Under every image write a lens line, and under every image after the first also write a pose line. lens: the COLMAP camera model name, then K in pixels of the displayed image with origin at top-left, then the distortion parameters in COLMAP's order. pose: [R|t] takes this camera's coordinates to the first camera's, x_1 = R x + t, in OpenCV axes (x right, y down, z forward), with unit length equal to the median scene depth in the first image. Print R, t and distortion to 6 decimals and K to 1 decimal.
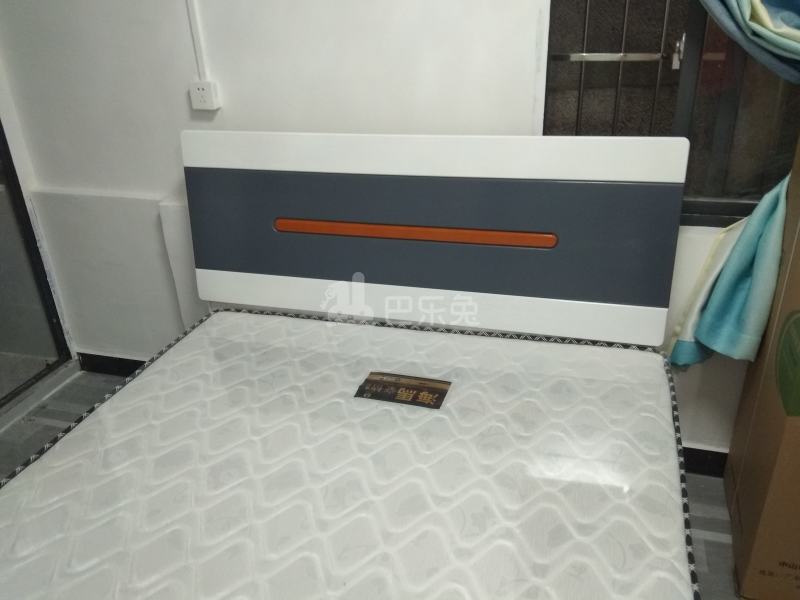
lens RADIAL K [[637.7, 0, 399.3], [0, 637.7, 309.5], [0, 0, 1]] dist [0.082998, -0.093027]
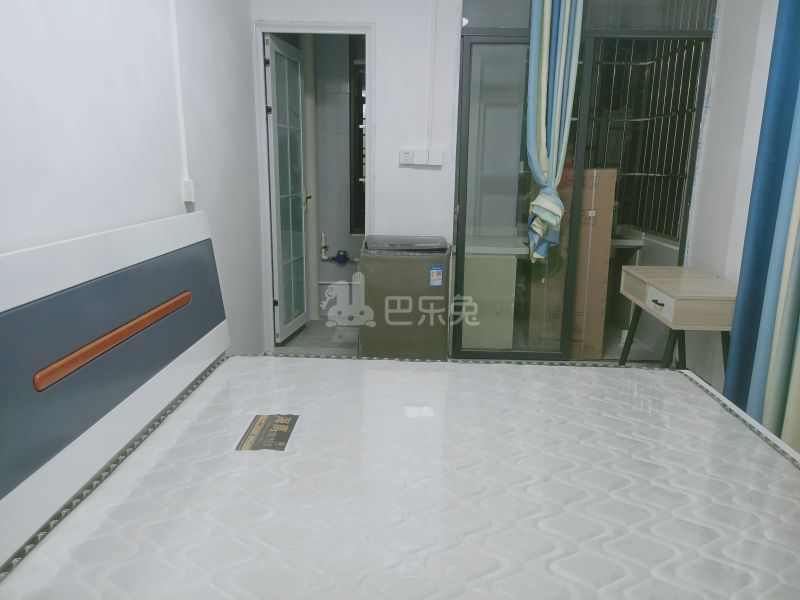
lens RADIAL K [[603.7, 0, 400.0], [0, 603.7, 300.0], [0, 0, 1]] dist [0.001495, 0.000375]
pose [[-0.255872, -0.192841, 0.947282, -0.962581], [0.376493, 0.882654, 0.281379, -0.279720], [-0.890384, 0.428642, -0.153243, 0.799213]]
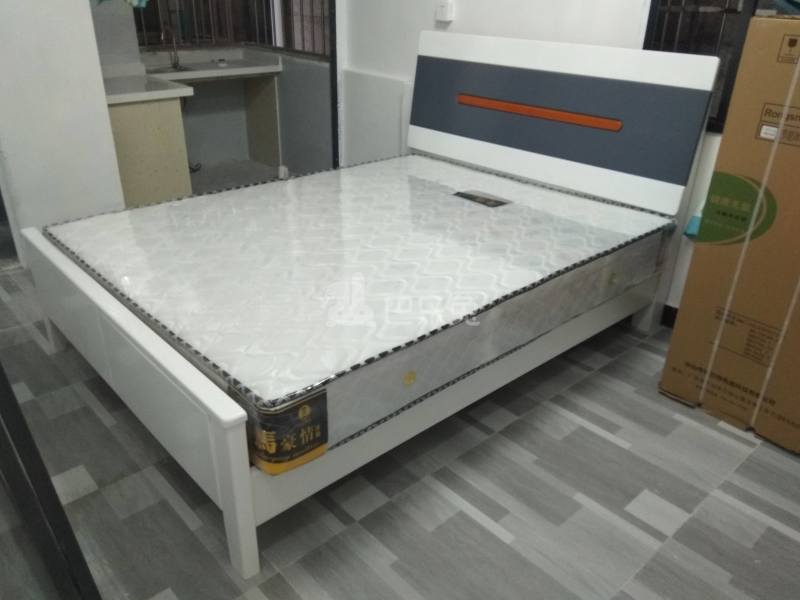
lens RADIAL K [[637.7, 0, 399.3], [0, 637.7, 309.5], [0, 0, 1]] dist [0.082998, -0.093027]
pose [[0.860539, 0.280530, -0.425178, 0.543330], [-0.267436, 0.959211, 0.091607, 0.279452], [0.433534, 0.034876, 0.900462, -0.475320]]
